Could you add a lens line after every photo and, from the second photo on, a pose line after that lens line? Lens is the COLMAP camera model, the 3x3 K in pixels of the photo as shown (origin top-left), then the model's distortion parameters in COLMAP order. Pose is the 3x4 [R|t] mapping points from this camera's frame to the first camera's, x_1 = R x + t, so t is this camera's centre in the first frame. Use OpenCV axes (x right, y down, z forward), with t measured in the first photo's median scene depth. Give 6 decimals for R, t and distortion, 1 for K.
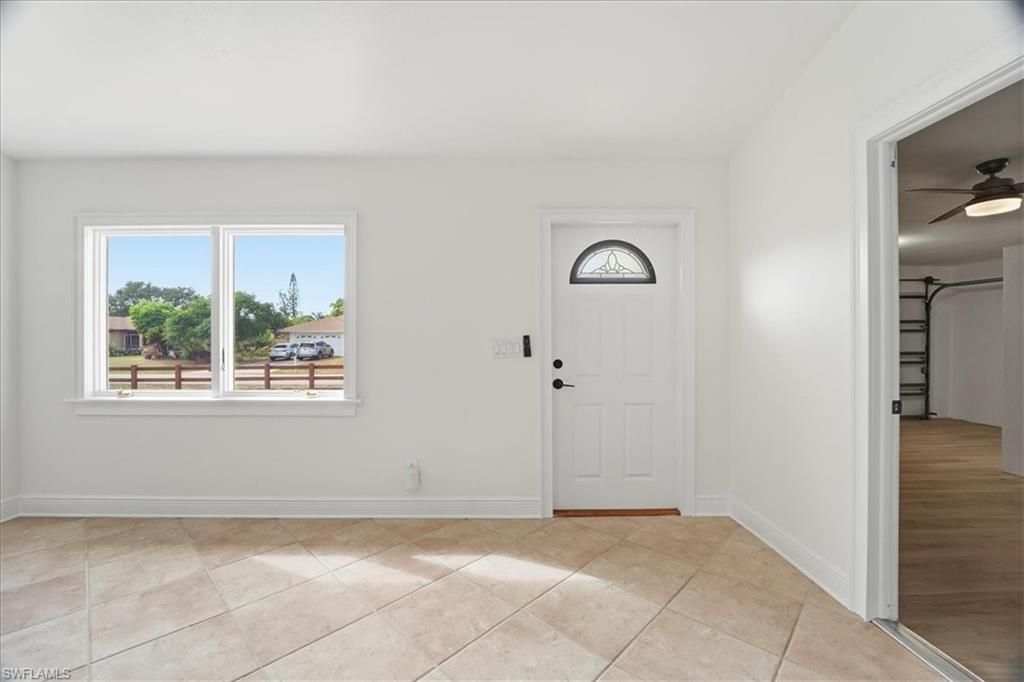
lens RADIAL K [[418.9, 0, 512.3], [0, 418.9, 348.3], [0, 0, 1]] dist [-0.010640, 0.000204]
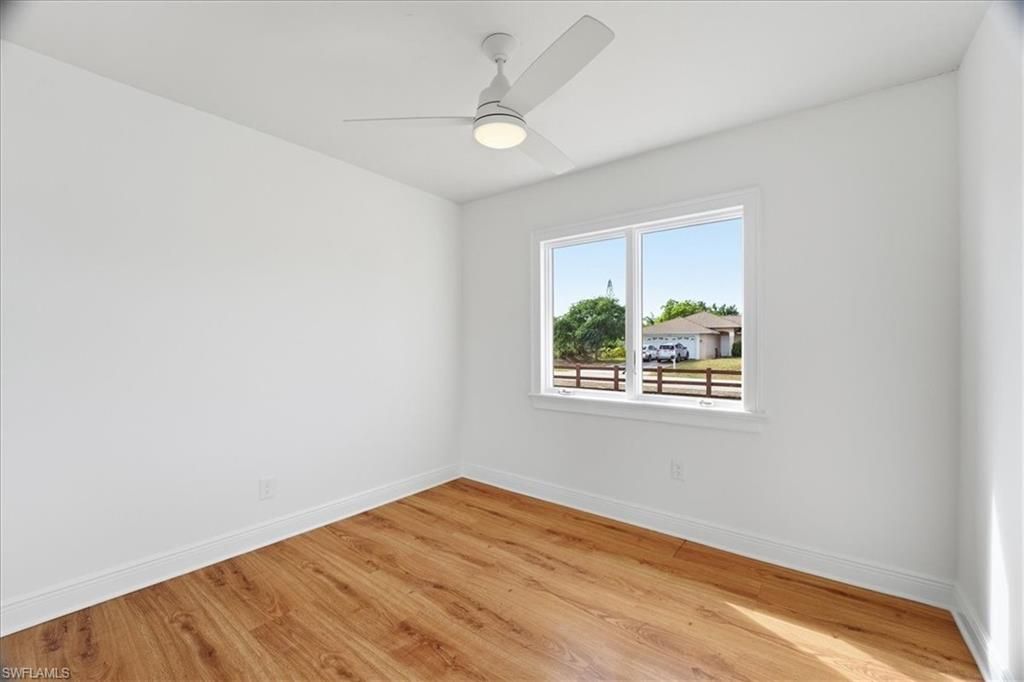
lens RADIAL K [[430.5, 0, 508.2], [0, 430.5, 330.2], [0, 0, 1]] dist [-0.000617, -0.001268]
pose [[0.771894, -0.022750, -0.635344, -0.223529], [-0.008450, 0.998904, -0.046034, 0.003214], [0.635695, 0.040902, 0.770856, 0.028179]]
